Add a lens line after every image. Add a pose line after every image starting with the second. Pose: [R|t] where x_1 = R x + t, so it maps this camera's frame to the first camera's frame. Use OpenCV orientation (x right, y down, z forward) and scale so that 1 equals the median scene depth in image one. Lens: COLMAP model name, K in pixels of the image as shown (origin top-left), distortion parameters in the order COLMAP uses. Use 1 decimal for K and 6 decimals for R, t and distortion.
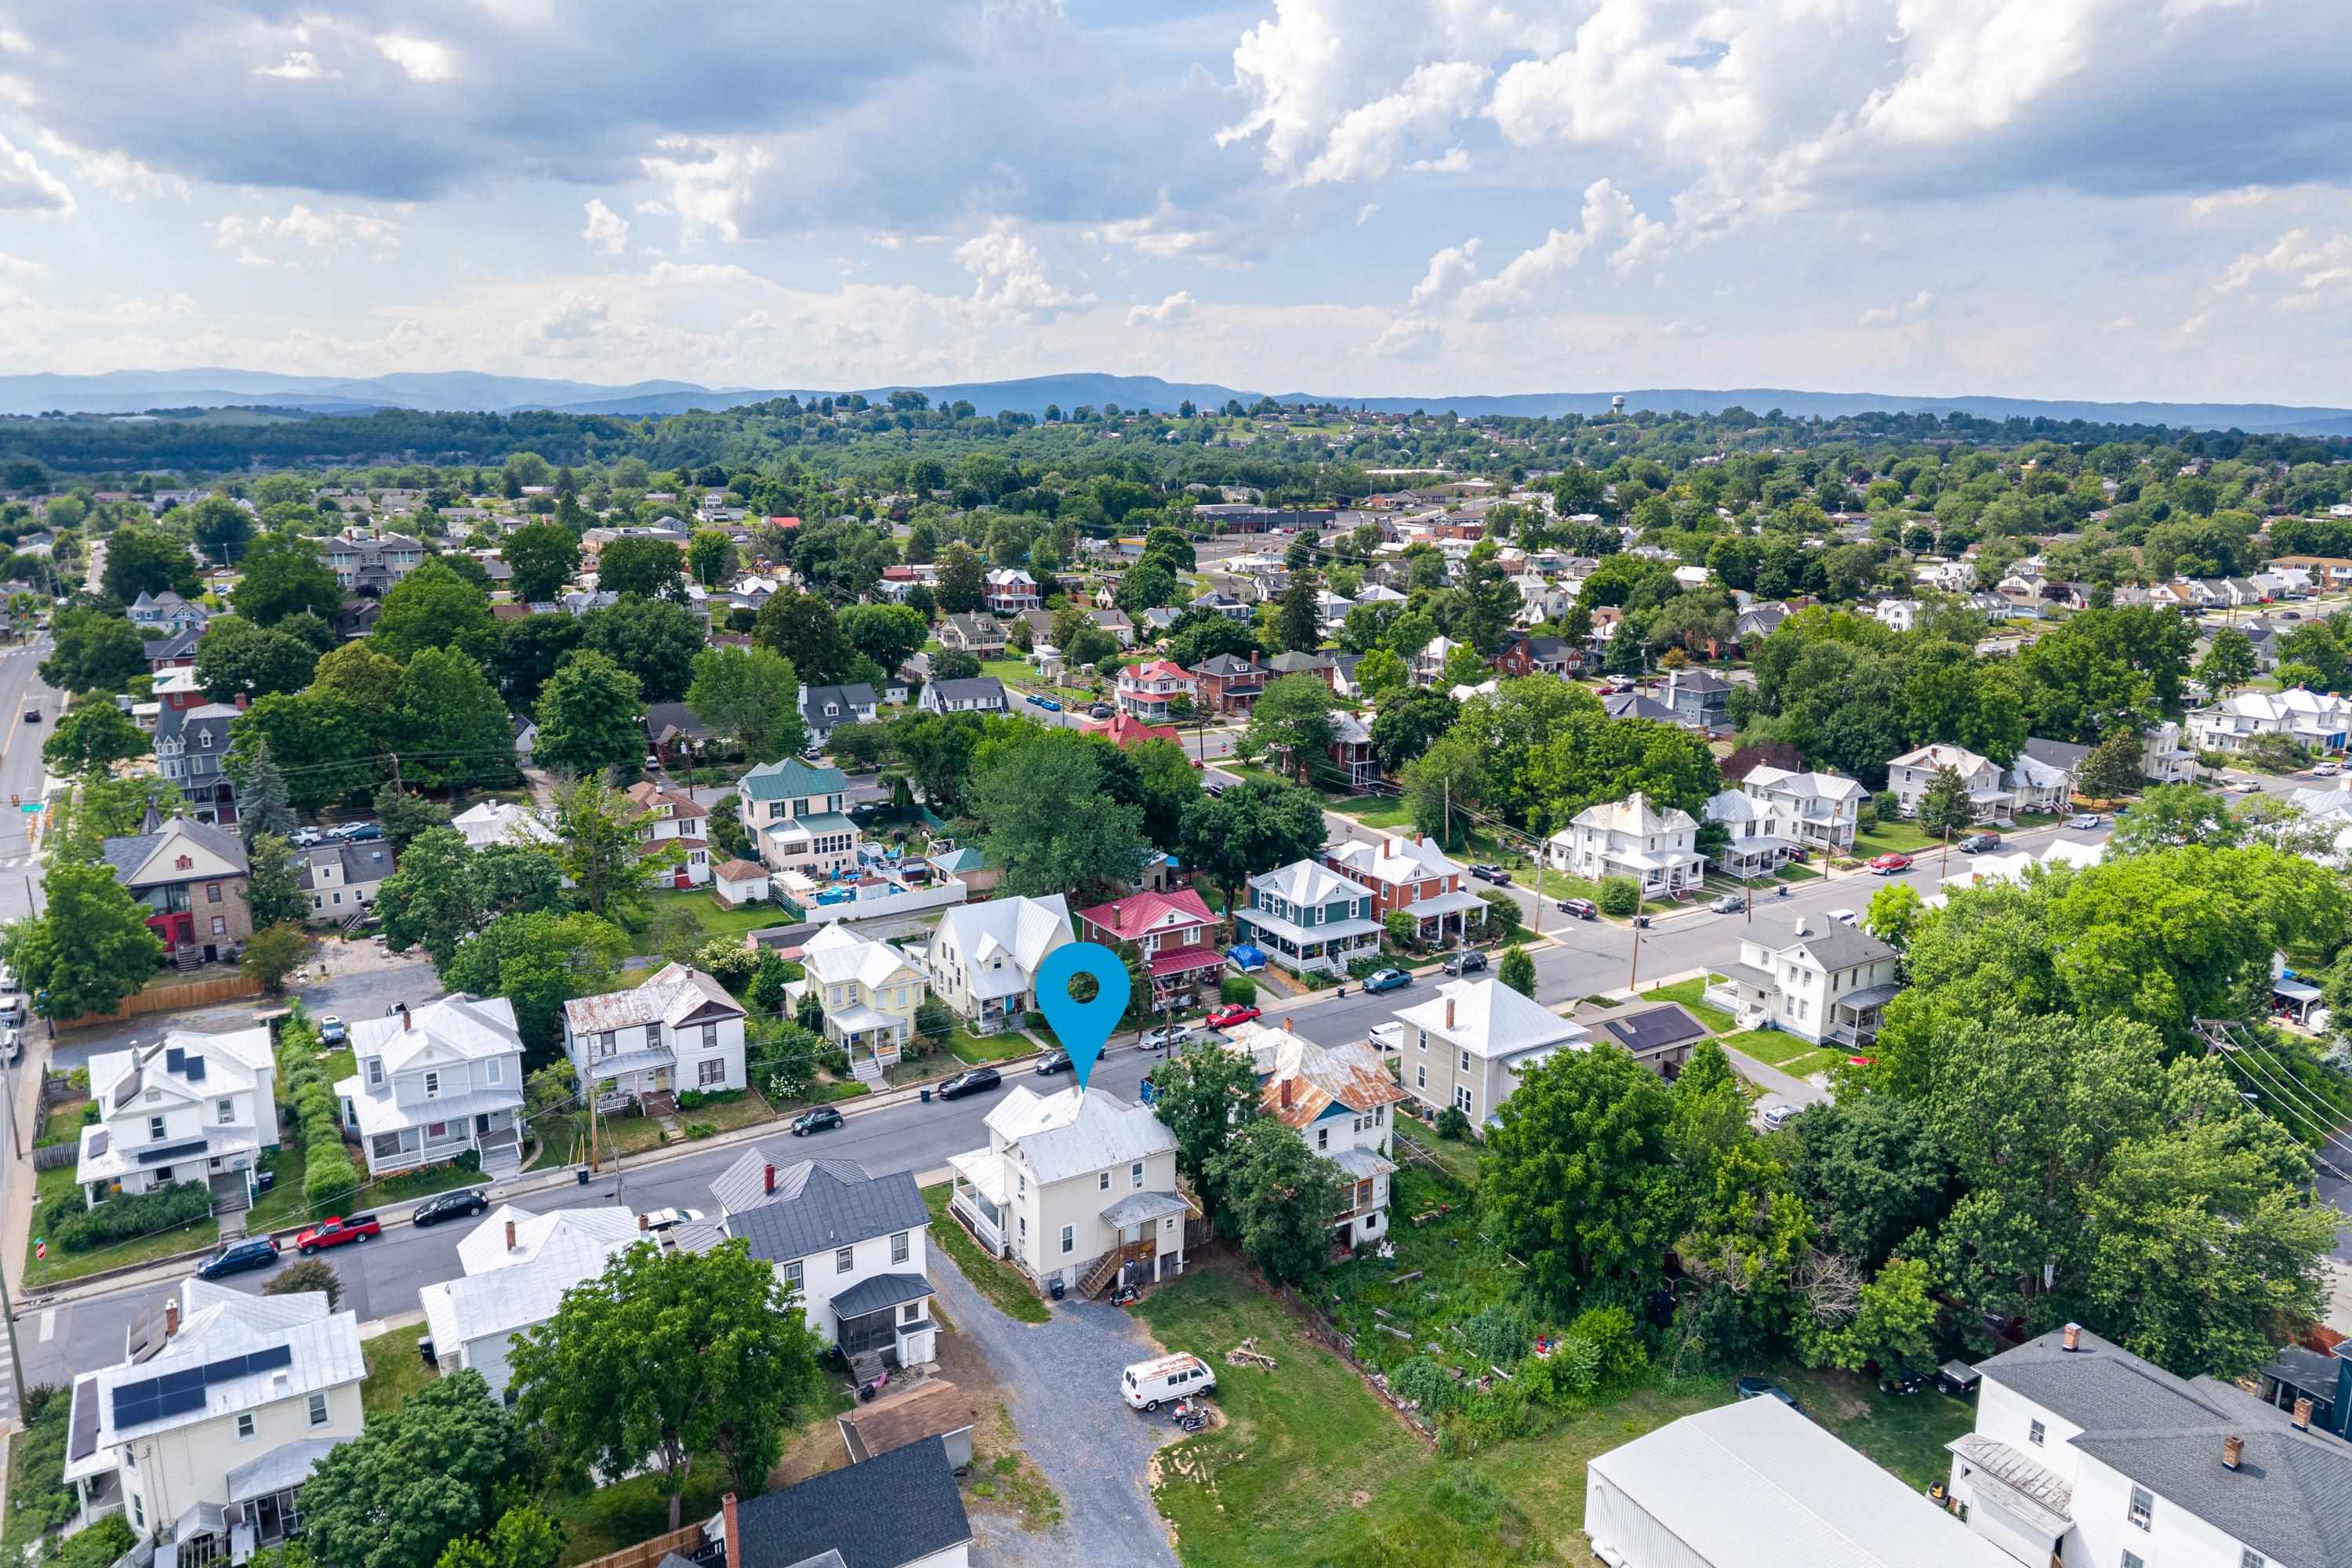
lens RADIAL K [[1565.6, 0, 1171.8], [0, 1565.6, 791.9], [0, 0, 1]] dist [0.055076, -0.065255]
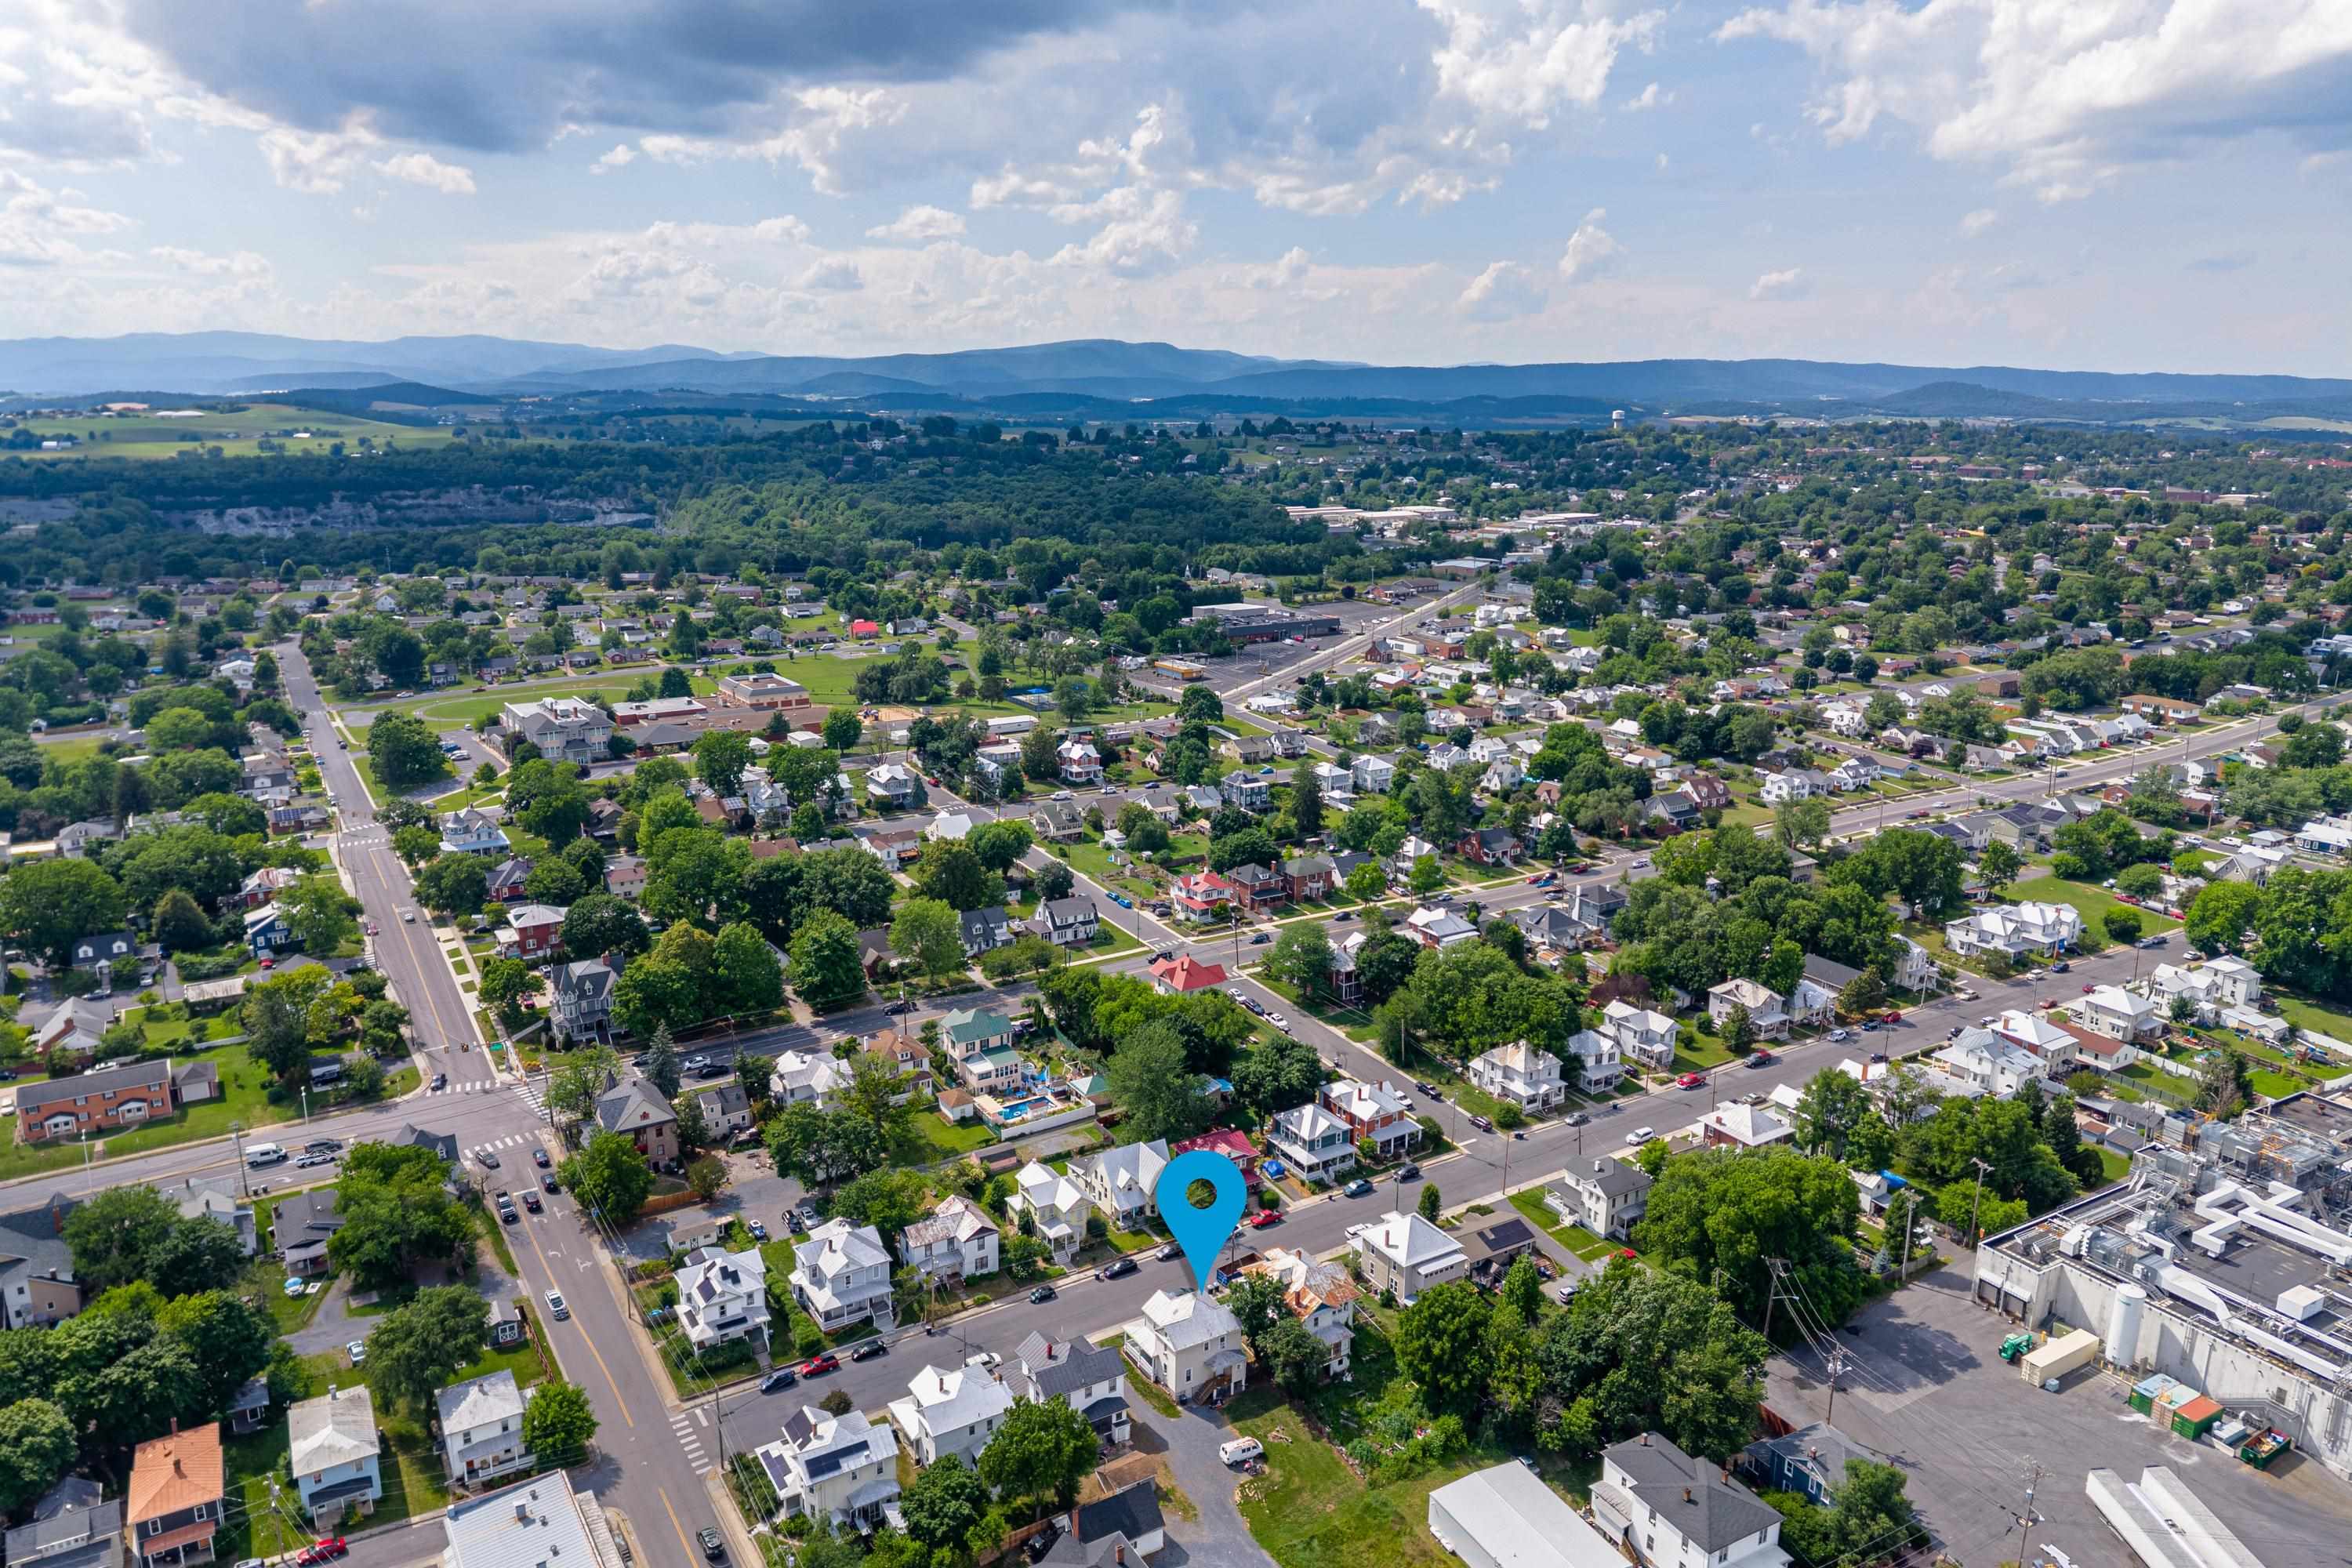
lens RADIAL K [[1565.6, 0, 1171.8], [0, 1565.6, 791.9], [0, 0, 1]] dist [0.055076, -0.065255]
pose [[0.999975, 0.002996, -0.006422, -0.050898], [-0.002847, 0.999729, 0.023106, -0.336731], [0.006490, -0.023087, 0.999712, -0.661601]]
